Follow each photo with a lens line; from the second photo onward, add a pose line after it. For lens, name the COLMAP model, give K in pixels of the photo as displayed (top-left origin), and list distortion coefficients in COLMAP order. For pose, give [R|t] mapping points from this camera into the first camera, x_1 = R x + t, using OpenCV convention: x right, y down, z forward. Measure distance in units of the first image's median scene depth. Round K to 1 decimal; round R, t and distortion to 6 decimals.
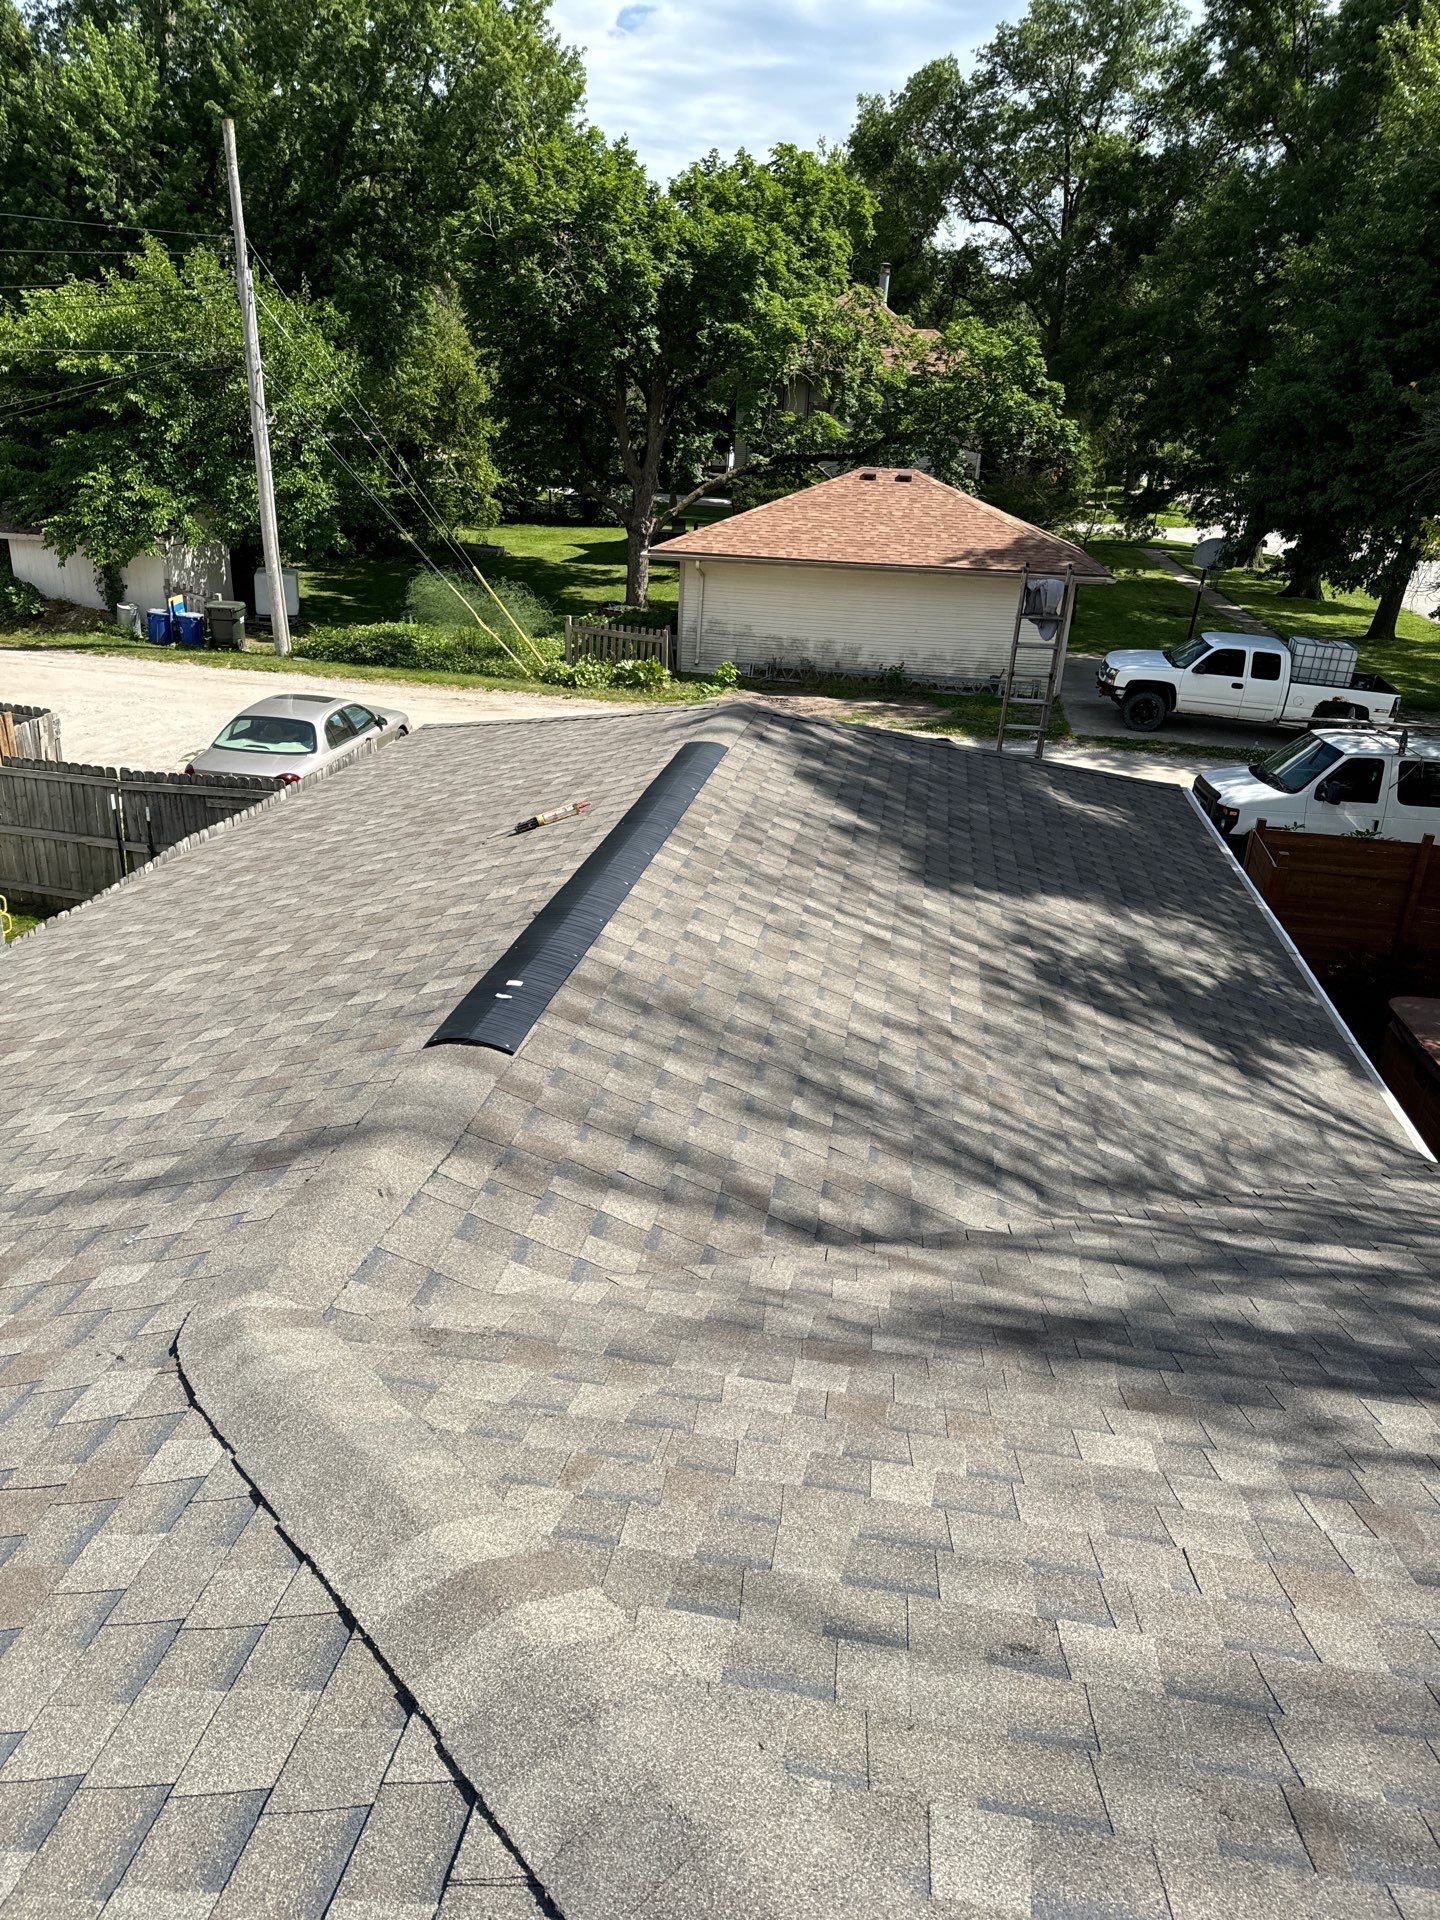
lens RADIAL K [[1369.6, 0, 718.5], [0, 1369.6, 963.8], [0, 0, 1]] dist [-0.035664, 0.036693]
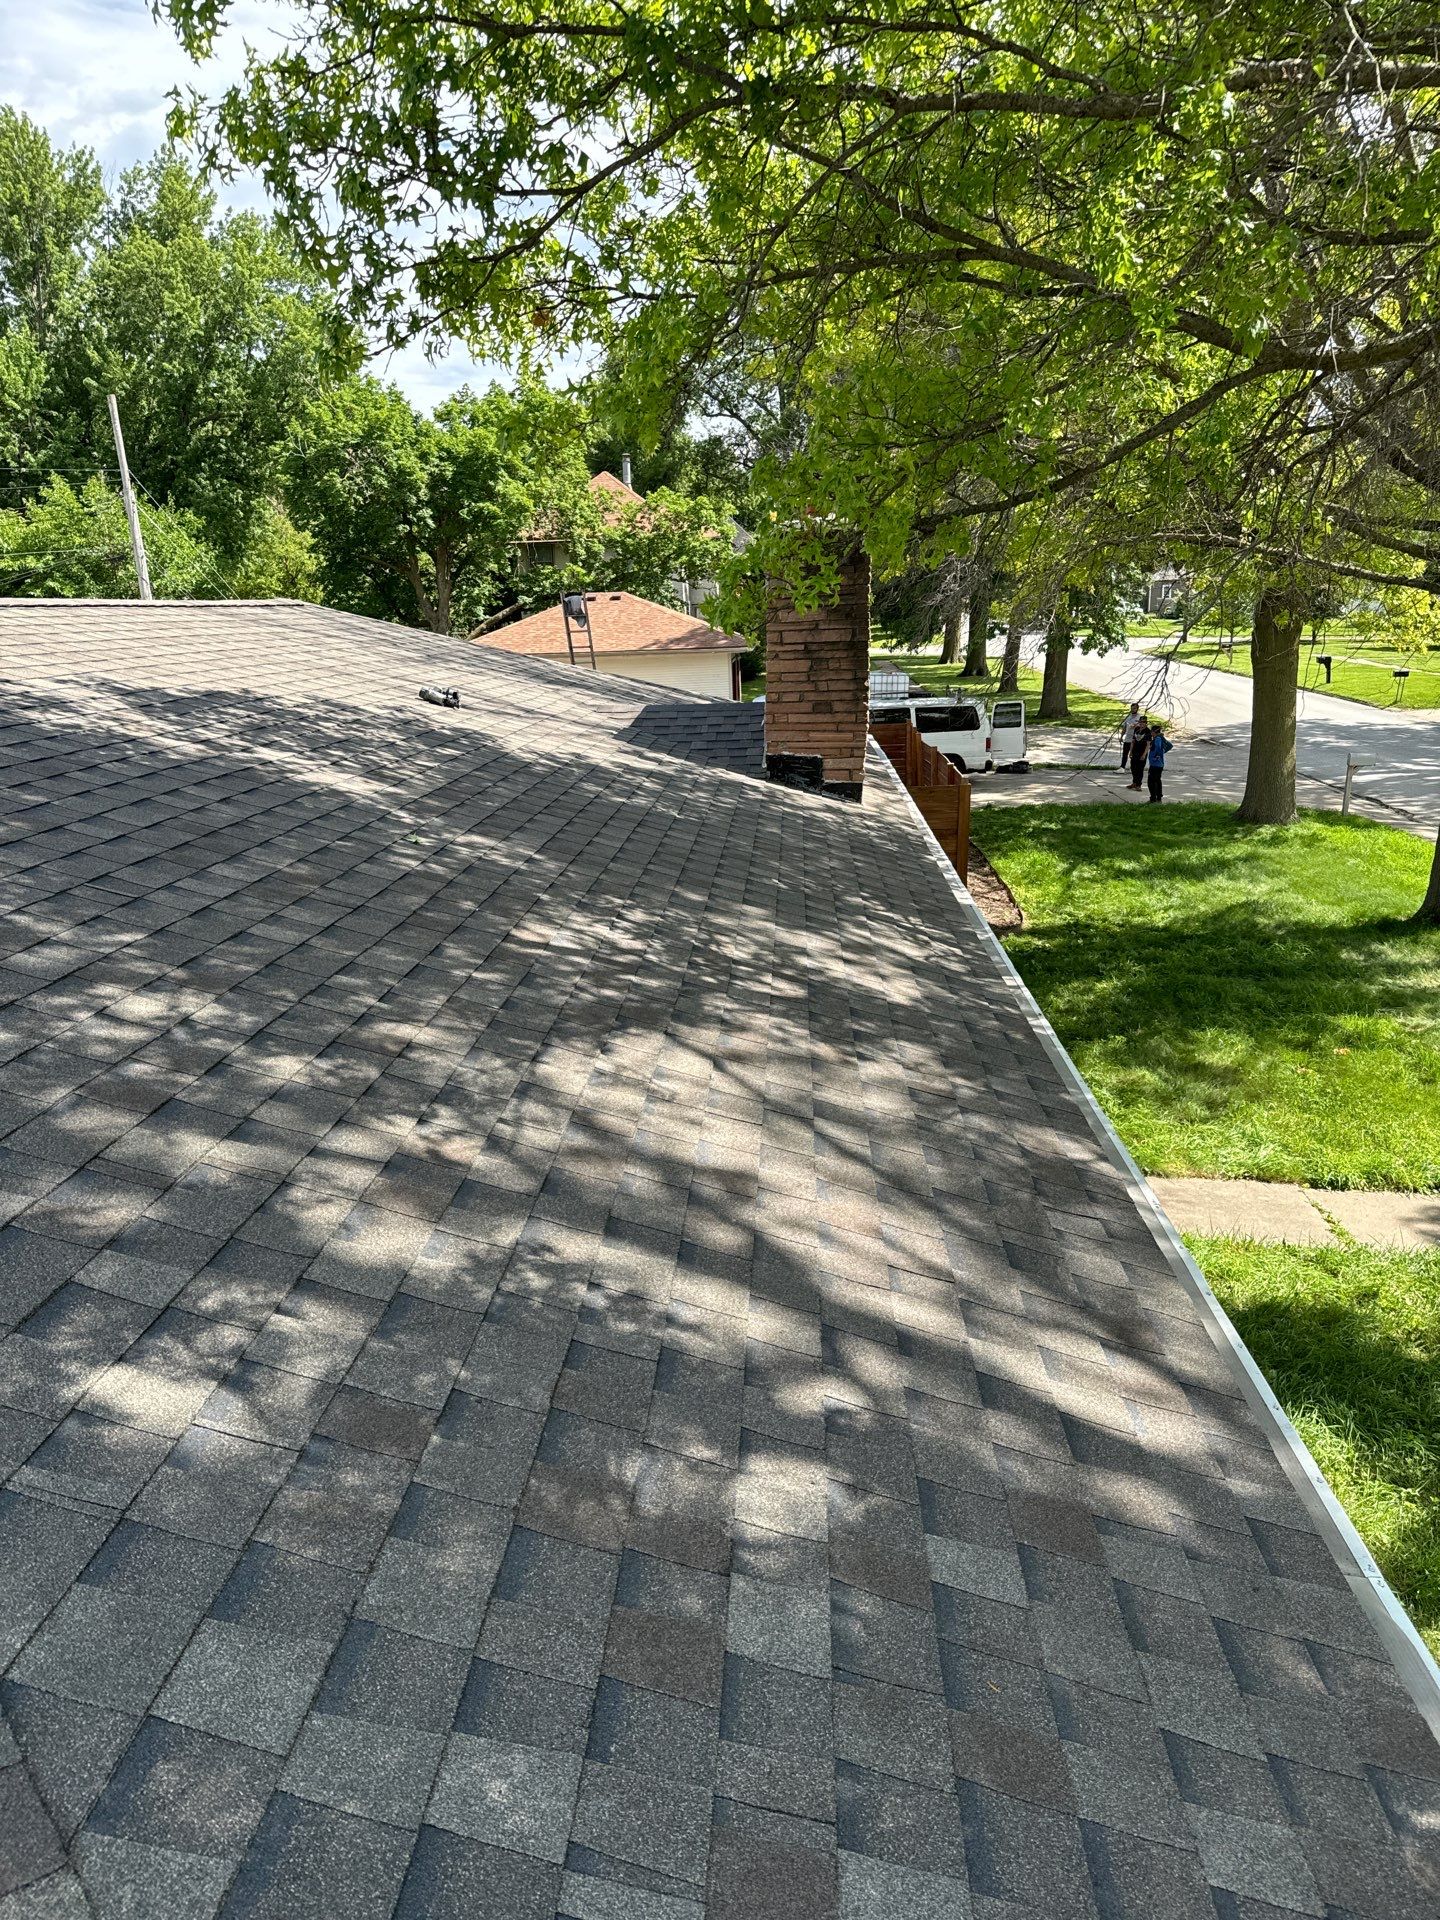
lens RADIAL K [[1372.2, 0, 719.8], [0, 1372.2, 987.3], [0, 0, 1]] dist [-0.002172, 0.002230]
pose [[0.991549, -0.106292, 0.074388, 0.084896], [0.113849, 0.987822, -0.106050, 0.182487], [-0.062210, 0.113623, 0.991574, -0.327872]]
